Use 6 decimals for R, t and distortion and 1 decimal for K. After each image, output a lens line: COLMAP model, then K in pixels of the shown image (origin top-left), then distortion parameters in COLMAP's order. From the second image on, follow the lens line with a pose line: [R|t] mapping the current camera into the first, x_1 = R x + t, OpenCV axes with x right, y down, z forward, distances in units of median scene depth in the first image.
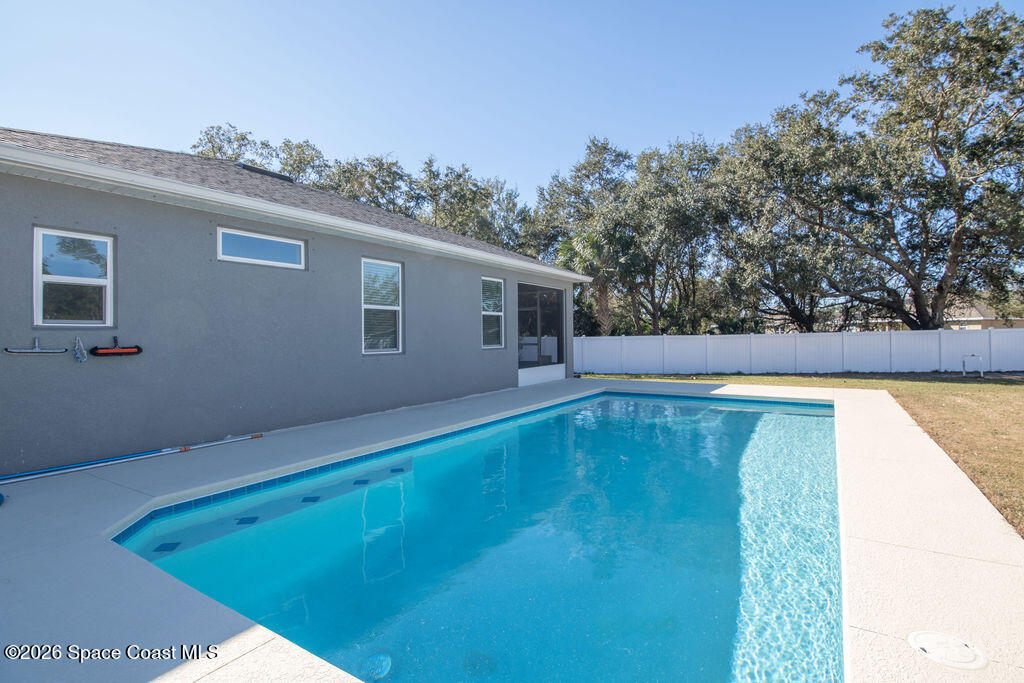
lens RADIAL K [[495.2, 0, 509.4], [0, 495.2, 329.1], [0, 0, 1]] dist [-0.003422, -0.011430]
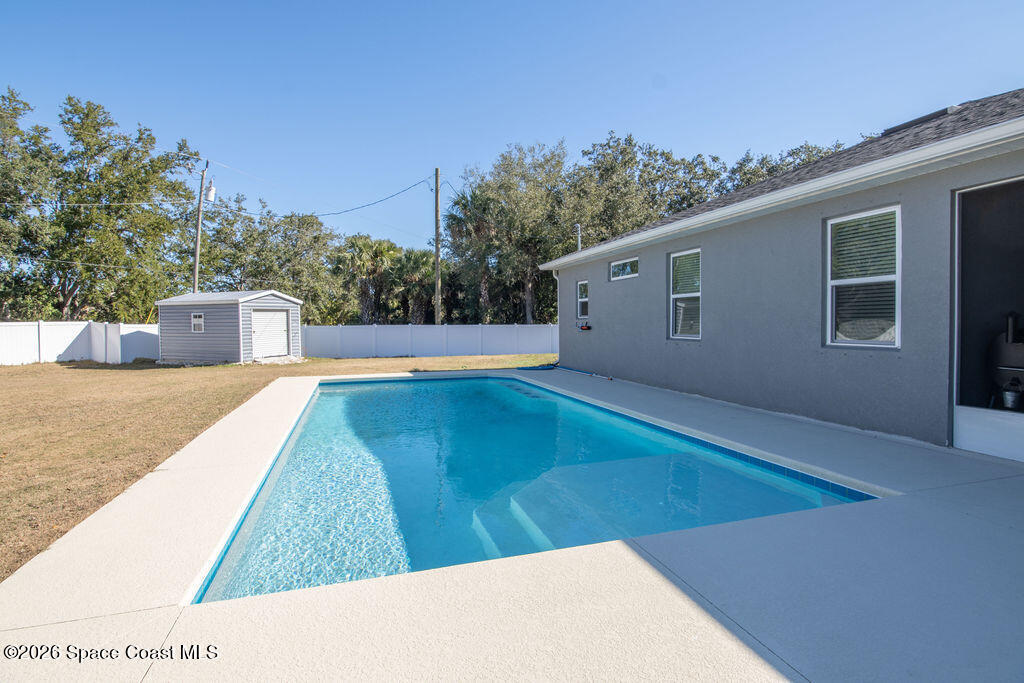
lens RADIAL K [[495.2, 0, 509.4], [0, 495.2, 329.1], [0, 0, 1]] dist [-0.003422, -0.011430]
pose [[-0.628902, 0.020957, -0.777202, 0.421398], [0.017529, 0.999765, 0.012775, 0.004661], [0.777287, -0.005589, -0.629122, 0.721112]]
